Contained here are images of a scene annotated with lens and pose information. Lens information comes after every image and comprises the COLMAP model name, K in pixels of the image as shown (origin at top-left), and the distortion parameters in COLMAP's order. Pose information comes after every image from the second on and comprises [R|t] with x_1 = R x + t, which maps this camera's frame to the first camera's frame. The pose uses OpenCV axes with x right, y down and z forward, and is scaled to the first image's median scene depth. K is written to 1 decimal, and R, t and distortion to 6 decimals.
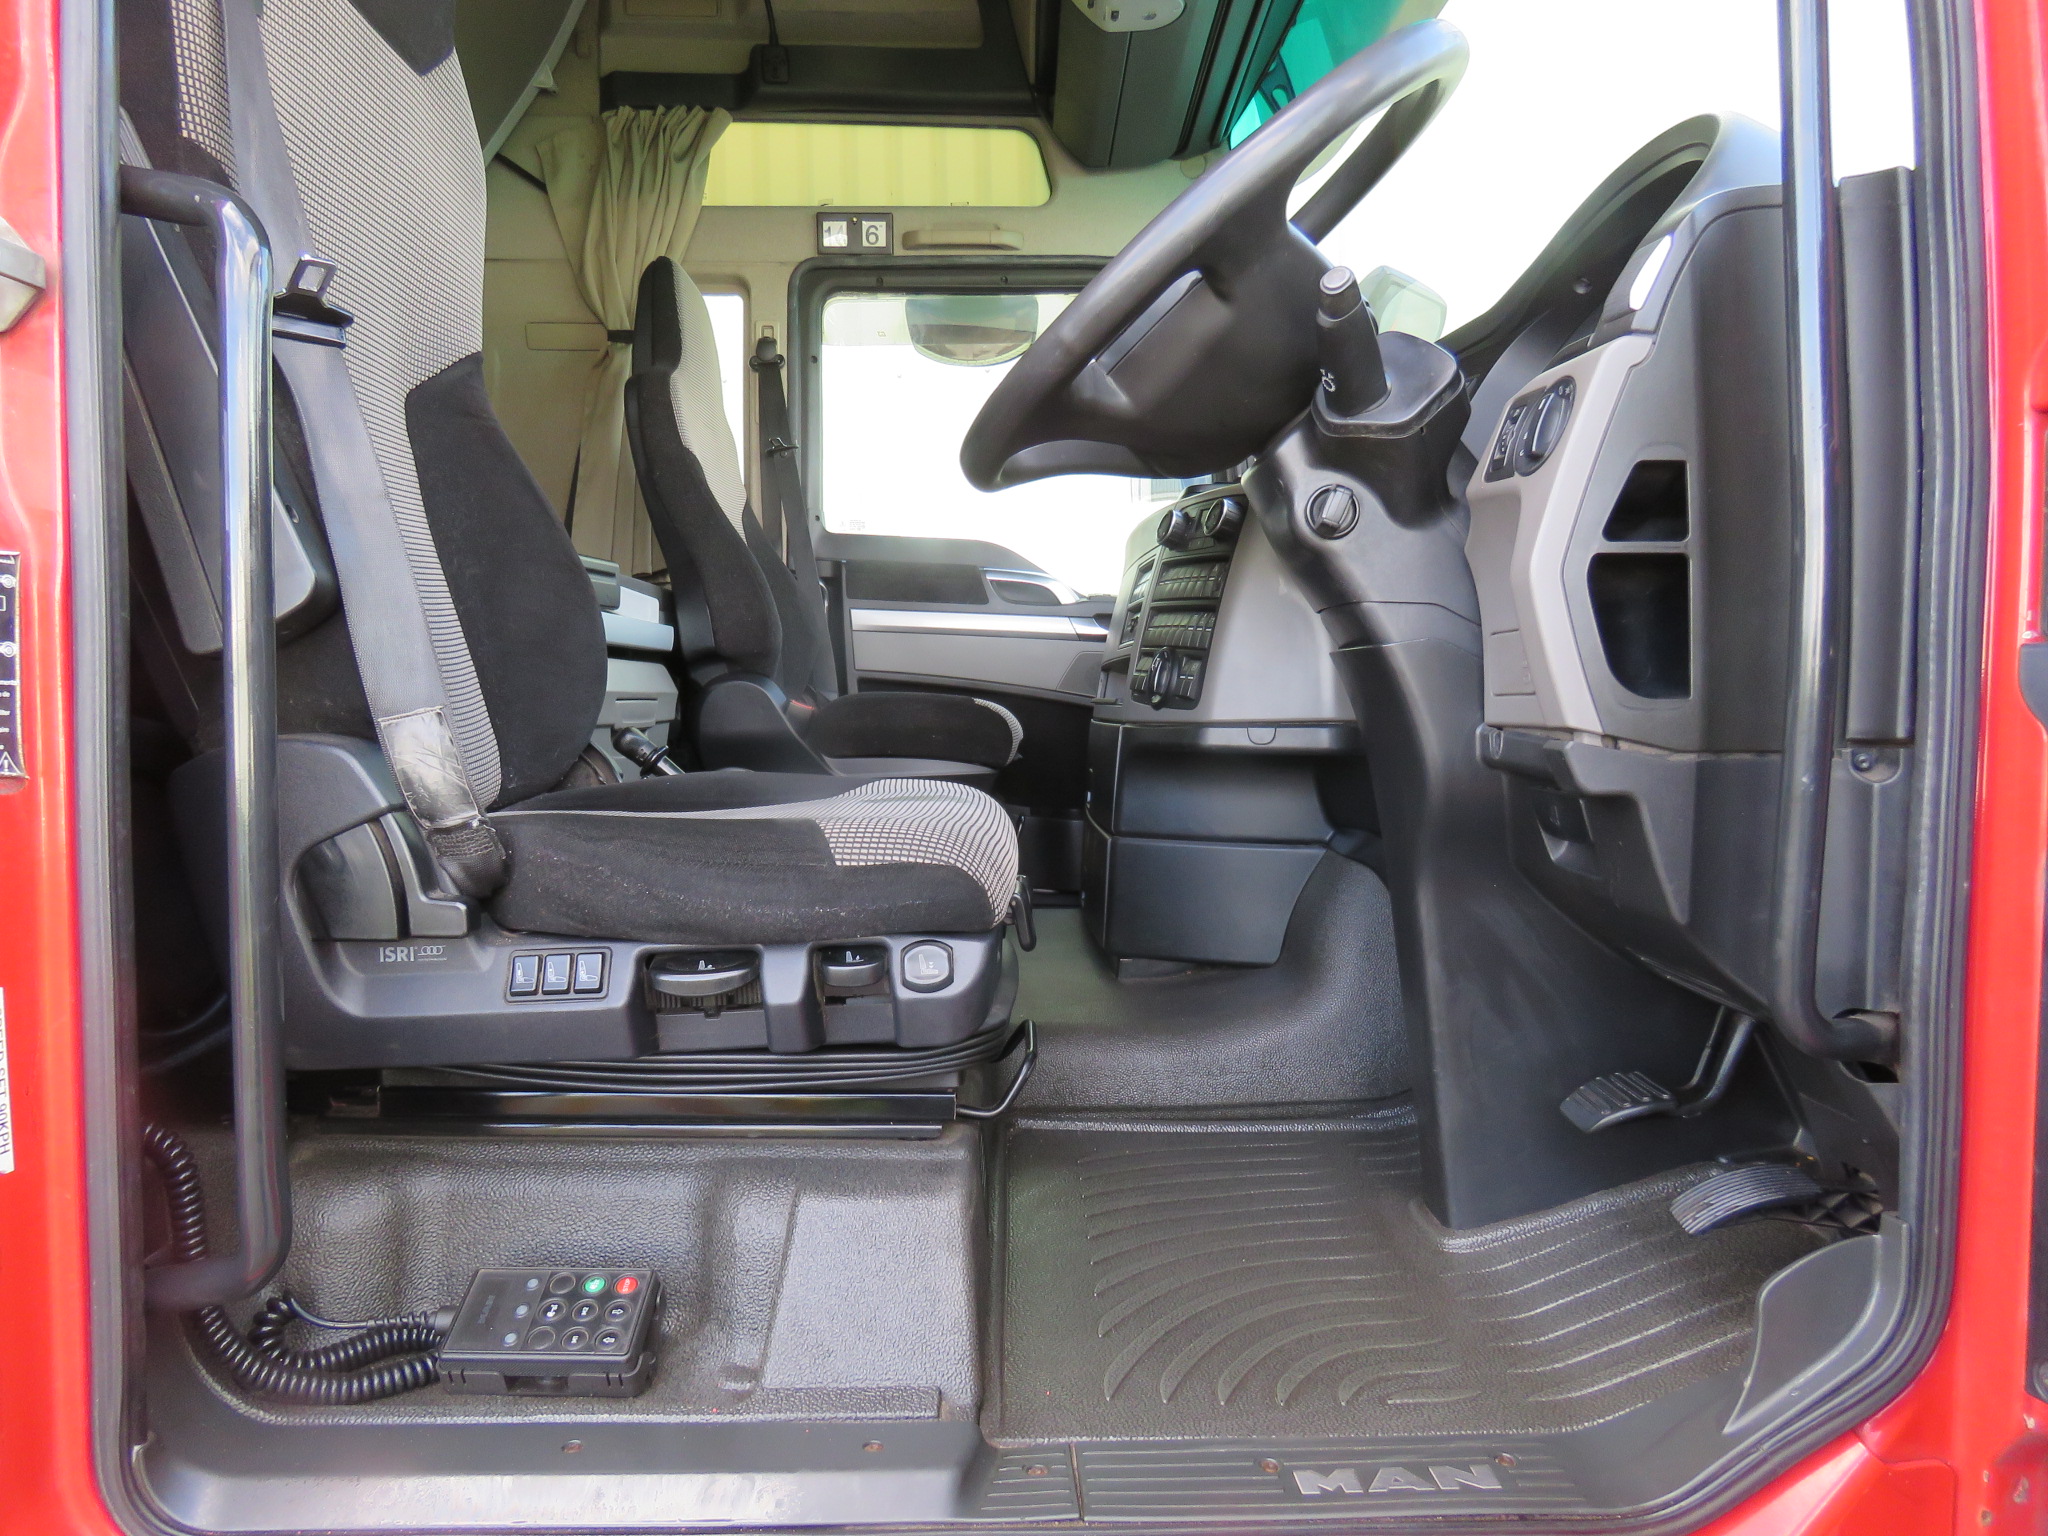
lens RADIAL K [[1276.5, 0, 1022.5], [0, 1276.5, 767.5], [0, 0, 1]] dist [-0.014326, 0.002905]
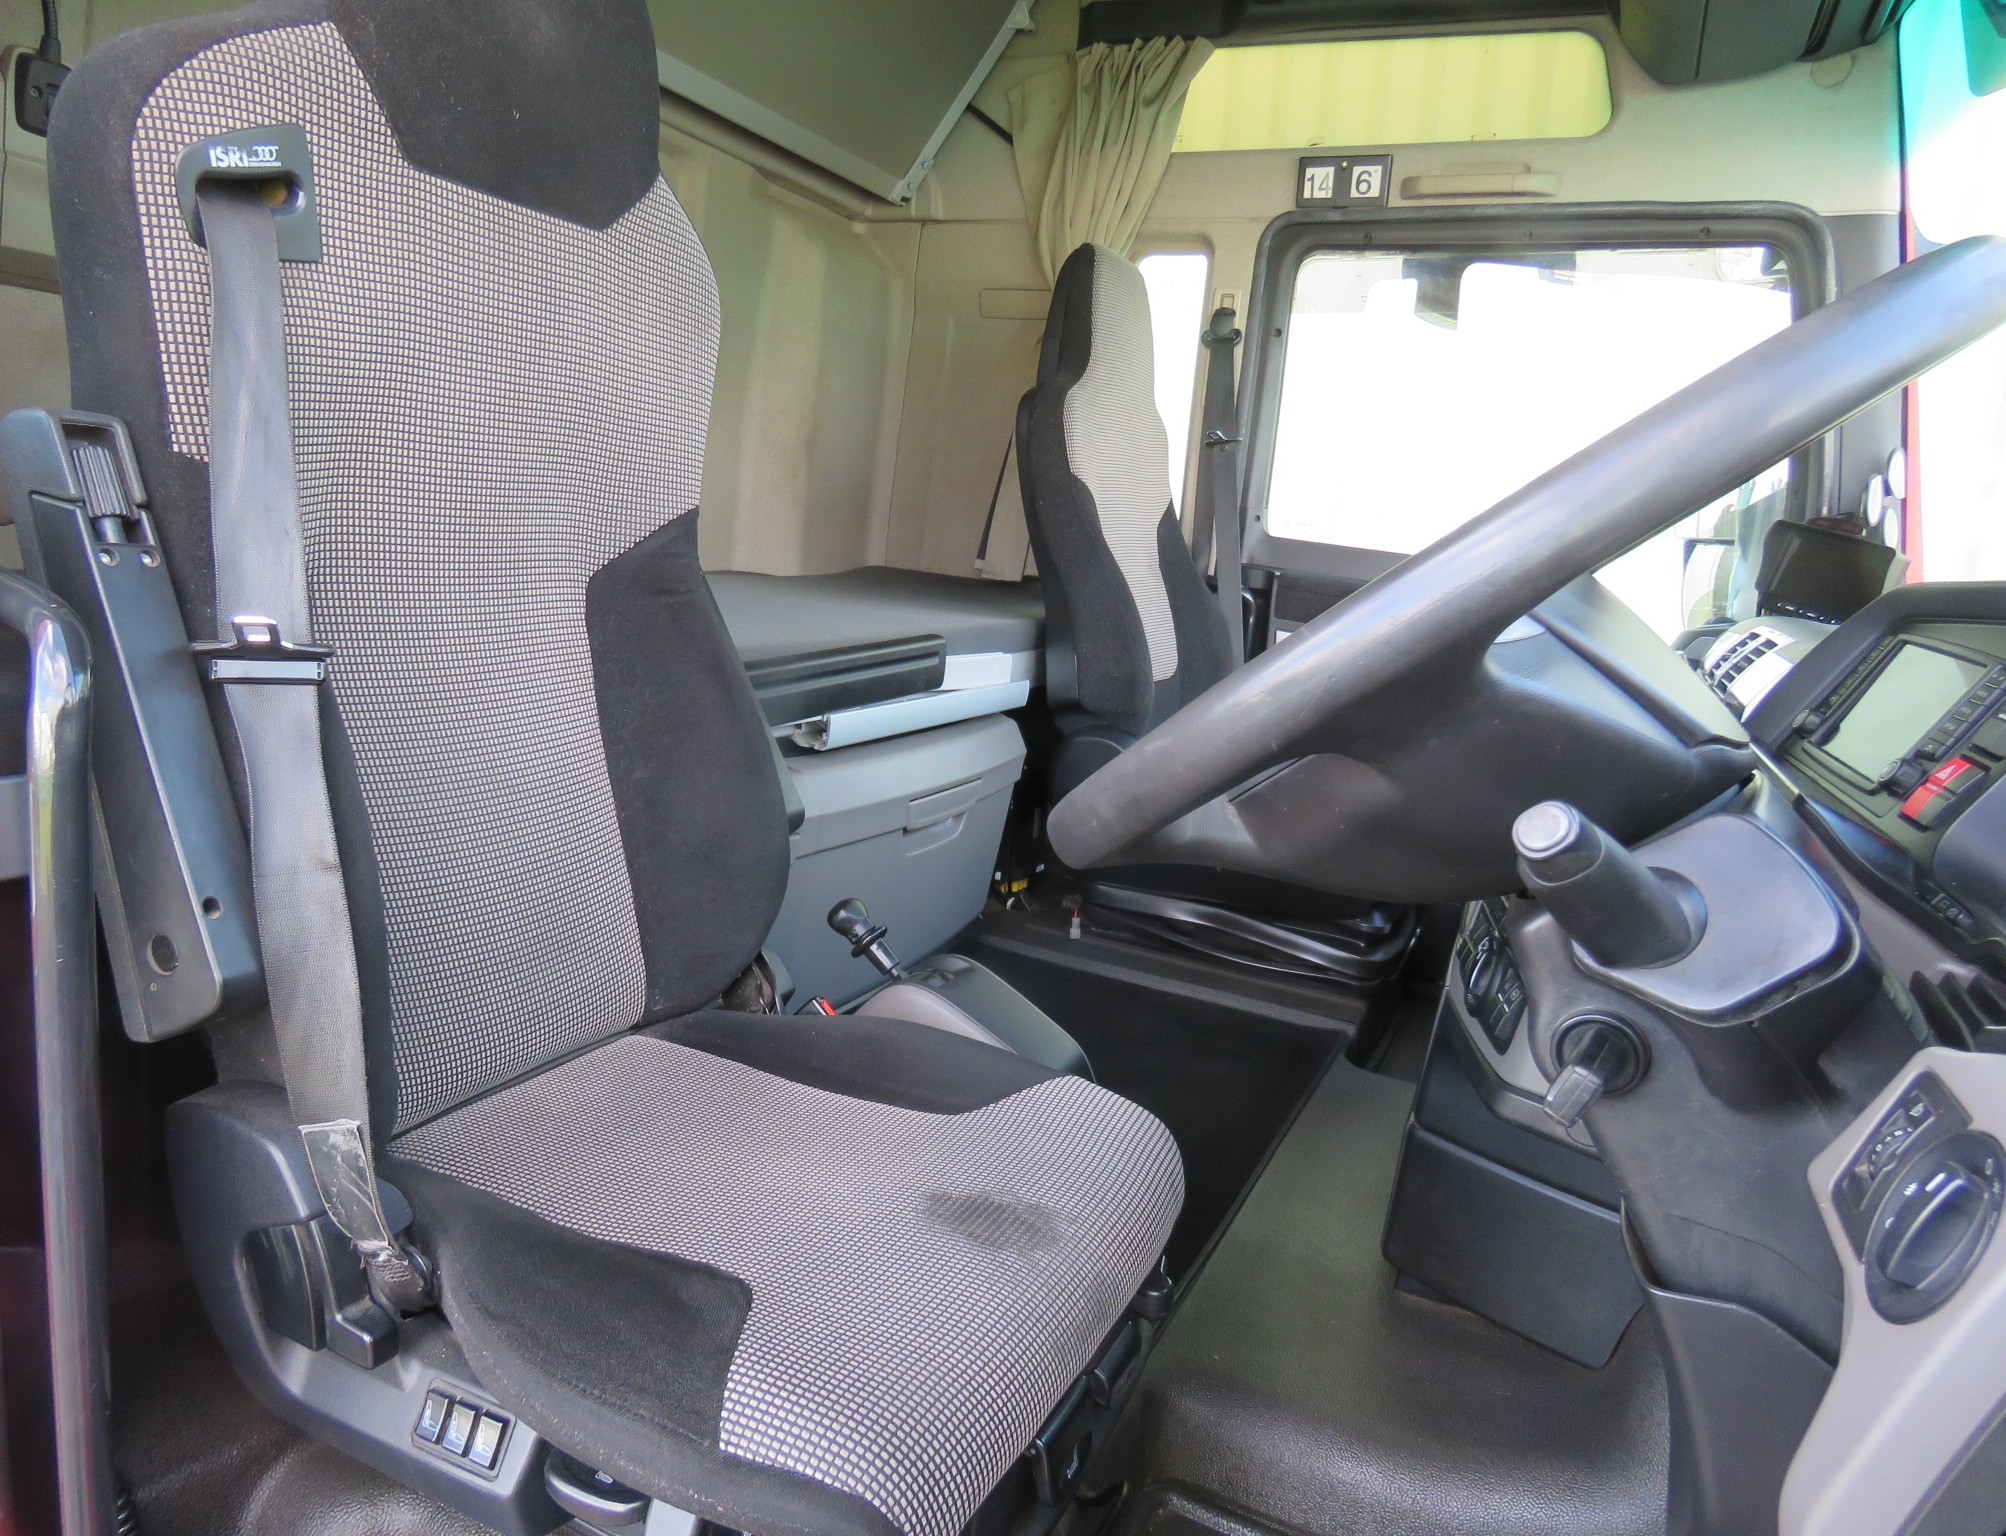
lens RADIAL K [[1280.5, 0, 997.0], [0, 1280.5, 755.5], [0, 0, 1]] dist [-0.002188, -0.001340]
pose [[0.892252, 0.157592, -0.423144, 0.080074], [-0.110206, 0.984783, 0.134380, -0.138561], [0.437882, -0.073268, 0.896042, 0.125743]]
